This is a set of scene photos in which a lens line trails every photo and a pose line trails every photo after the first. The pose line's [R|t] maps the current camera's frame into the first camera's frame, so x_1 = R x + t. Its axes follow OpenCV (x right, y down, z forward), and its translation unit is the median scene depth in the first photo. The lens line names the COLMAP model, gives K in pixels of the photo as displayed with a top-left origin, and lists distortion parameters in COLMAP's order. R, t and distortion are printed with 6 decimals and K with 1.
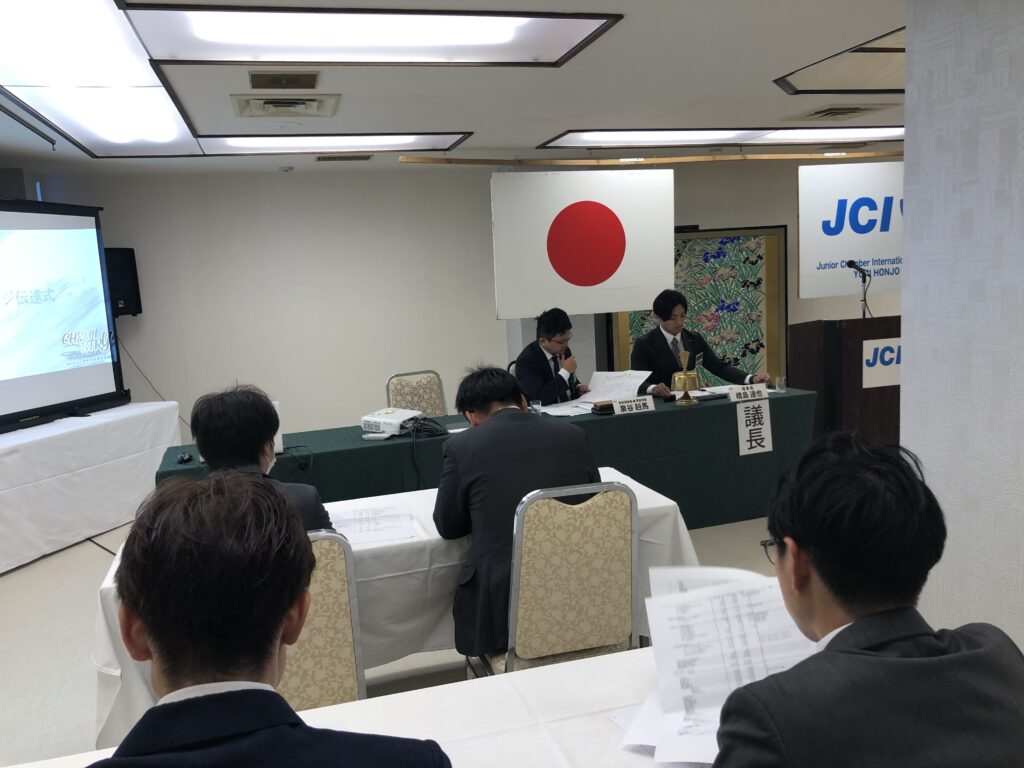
lens RADIAL K [[837.5, 0, 513.5], [0, 837.5, 391.2], [0, 0, 1]] dist [0.011380, 0.008409]
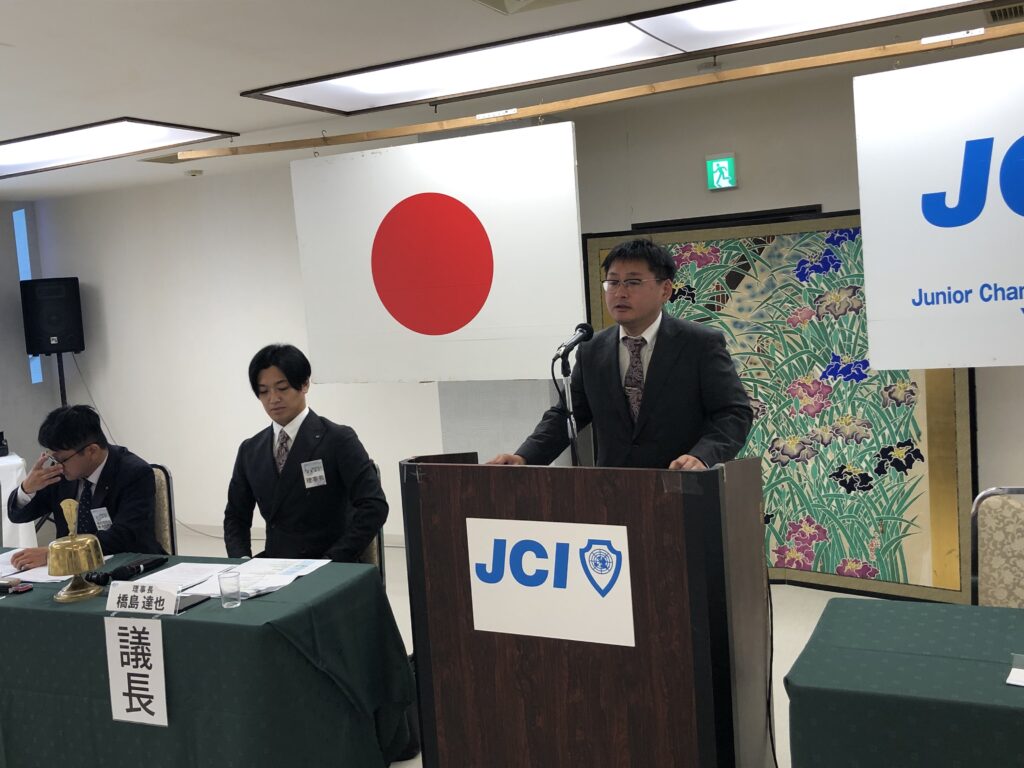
lens RADIAL K [[1032.3, 0, 510.6], [0, 1032.3, 374.7], [0, 0, 1]] dist [0.020751, 0.000000]
pose [[0.735853, 0.057974, -0.674655, 0.577206], [-0.063486, 0.997846, 0.016501, -0.105401], [0.674159, 0.030689, 0.737949, 0.464998]]
